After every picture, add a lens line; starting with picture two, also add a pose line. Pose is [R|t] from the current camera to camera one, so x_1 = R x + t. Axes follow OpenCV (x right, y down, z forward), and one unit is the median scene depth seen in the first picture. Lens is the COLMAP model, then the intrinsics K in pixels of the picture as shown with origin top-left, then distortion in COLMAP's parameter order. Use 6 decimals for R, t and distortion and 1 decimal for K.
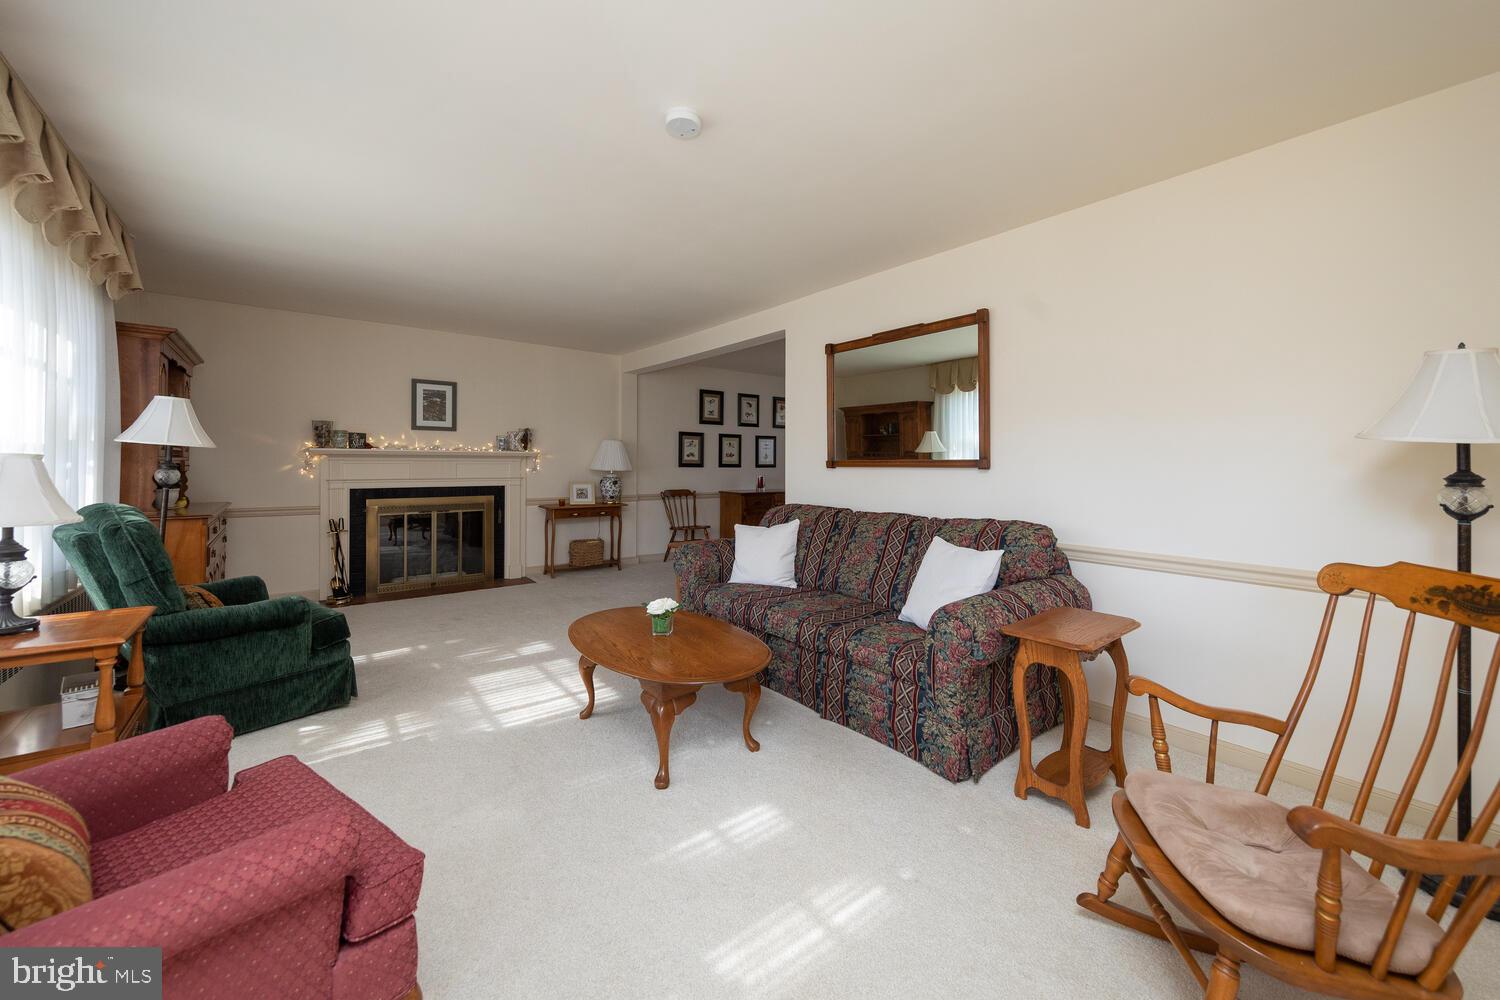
lens RADIAL K [[581.6, 0, 750.3], [0, 581.6, 456.1], [0, 0, 1]] dist [0.000579, -0.000055]
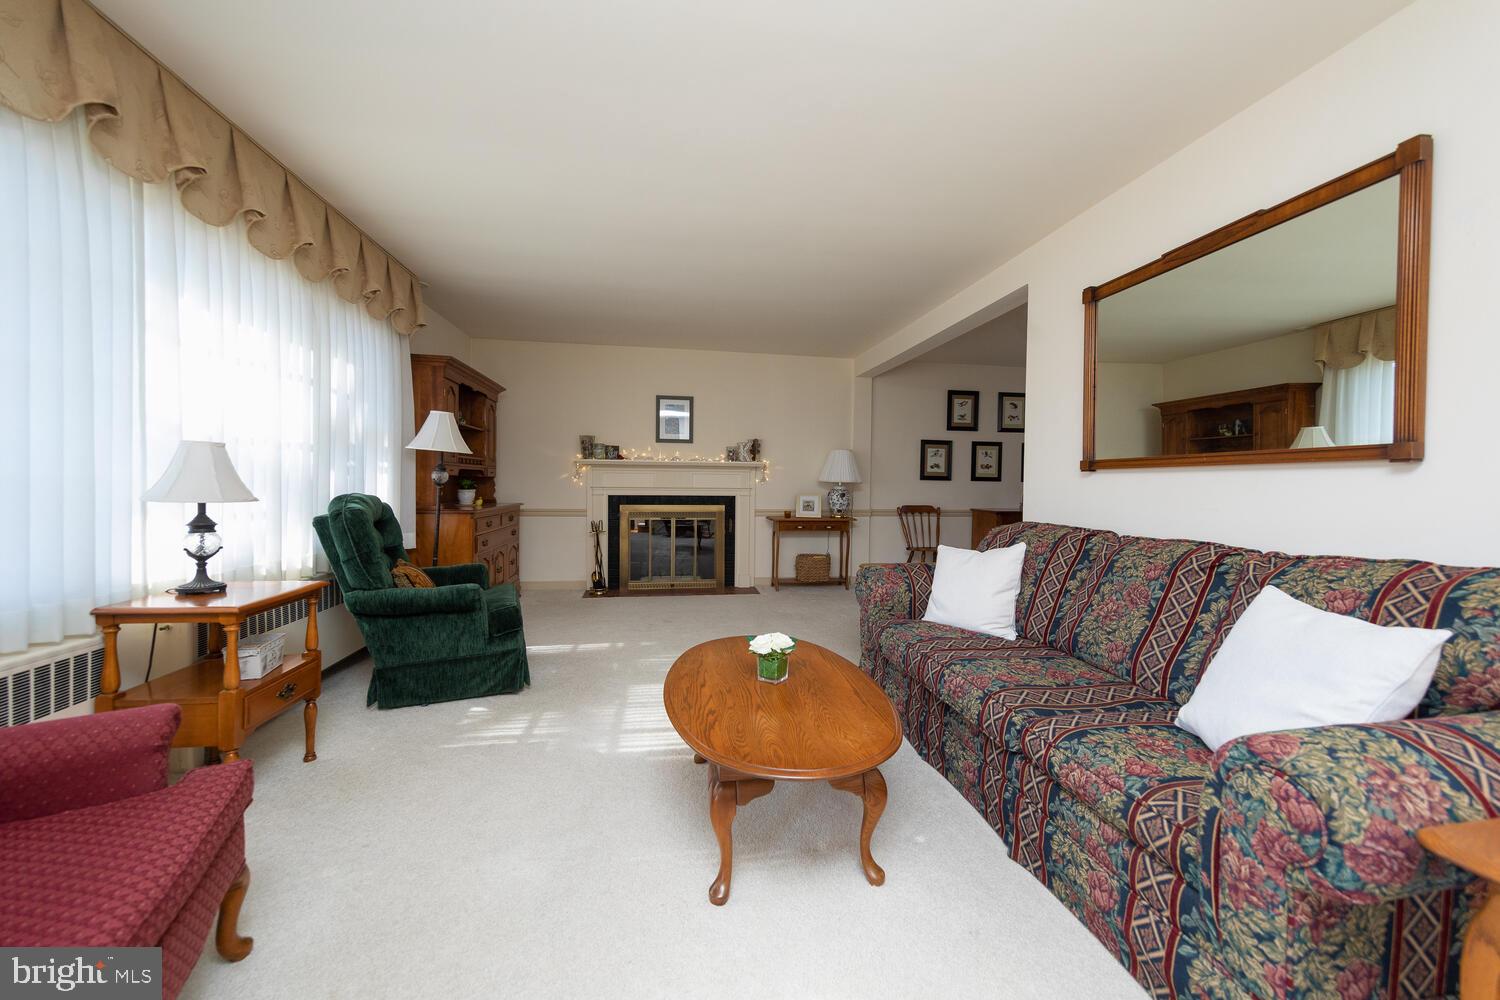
lens RADIAL K [[556.9, 0, 753.8], [0, 556.9, 494.7], [0, 0, 1]] dist [0.004339, -0.000329]
pose [[0.874217, 0.015636, -0.485283, 0.127137], [-0.001784, 0.999578, 0.028993, 0.033098], [0.485532, -0.024480, 0.873876, 0.266526]]
